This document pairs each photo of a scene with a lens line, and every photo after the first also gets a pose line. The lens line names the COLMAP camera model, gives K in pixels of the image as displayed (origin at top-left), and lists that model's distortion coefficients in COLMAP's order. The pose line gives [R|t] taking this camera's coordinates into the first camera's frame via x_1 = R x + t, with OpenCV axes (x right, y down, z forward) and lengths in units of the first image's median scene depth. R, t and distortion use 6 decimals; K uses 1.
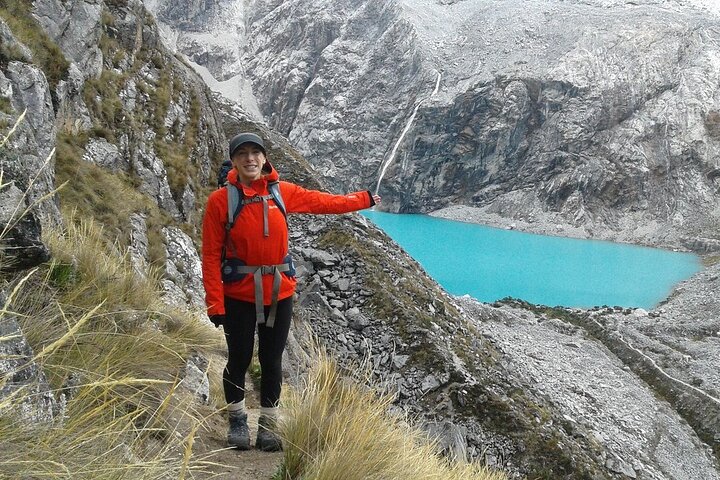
lens RADIAL K [[856.8, 0, 423.0], [0, 856.8, 269.4], [0, 0, 1]] dist [0.092487, -0.018164]
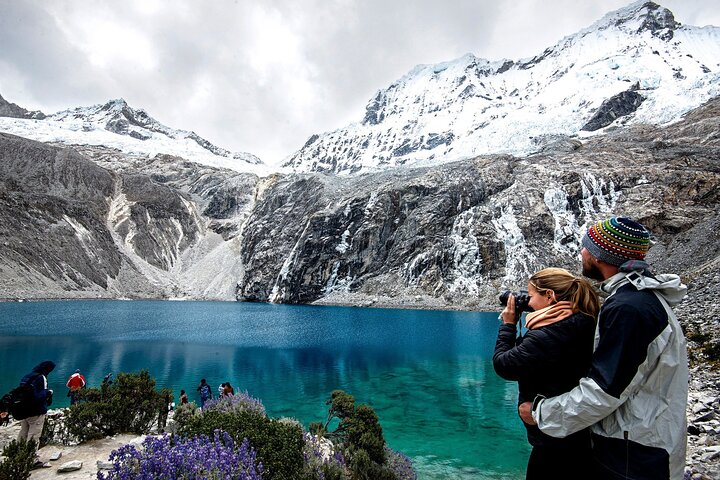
lens RADIAL K [[349.0, 0, 353.7], [0, 349.0, 236.4], [0, 0, 1]] dist [-0.001174, -0.026203]
pose [[0.989886, -0.069031, -0.123935, 0.126187], [0.021618, 0.936821, -0.349140, 0.022042], [0.140206, 0.342930, 0.928839, 0.532692]]
